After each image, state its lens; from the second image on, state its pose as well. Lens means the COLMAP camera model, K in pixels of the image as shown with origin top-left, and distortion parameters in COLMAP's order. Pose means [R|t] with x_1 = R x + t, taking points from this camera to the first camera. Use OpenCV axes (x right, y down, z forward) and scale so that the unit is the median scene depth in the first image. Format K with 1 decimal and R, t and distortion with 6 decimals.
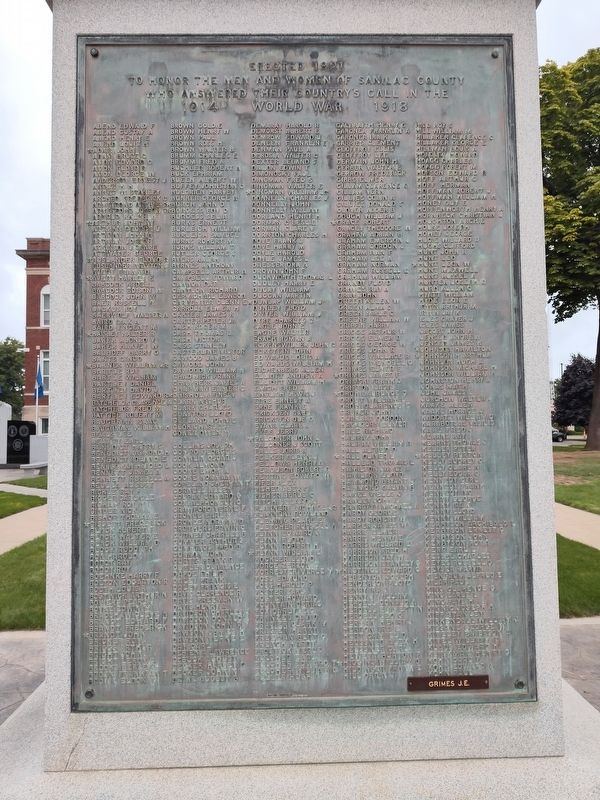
lens RADIAL K [[542.3, 0, 314.4], [0, 542.3, 401.2], [0, 0, 1]] dist [-0.005323, -0.001574]
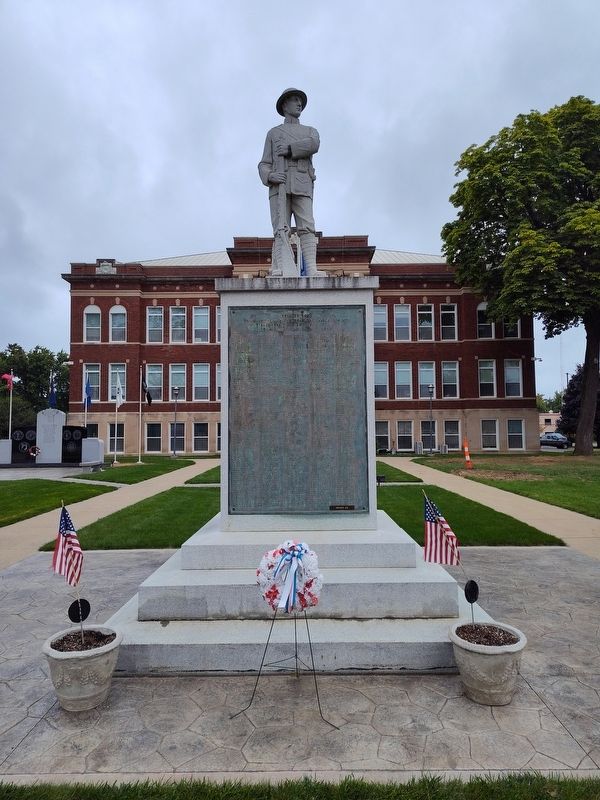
lens RADIAL K [[538.0, 0, 300.0], [0, 538.0, 400.0], [0, 0, 1]] dist [0.030970, -0.000074]
pose [[0.998411, 0.001754, -0.056316, 0.036730], [-0.002548, 0.999898, -0.014030, -0.017779], [0.056286, 0.014151, 0.998314, -0.476641]]
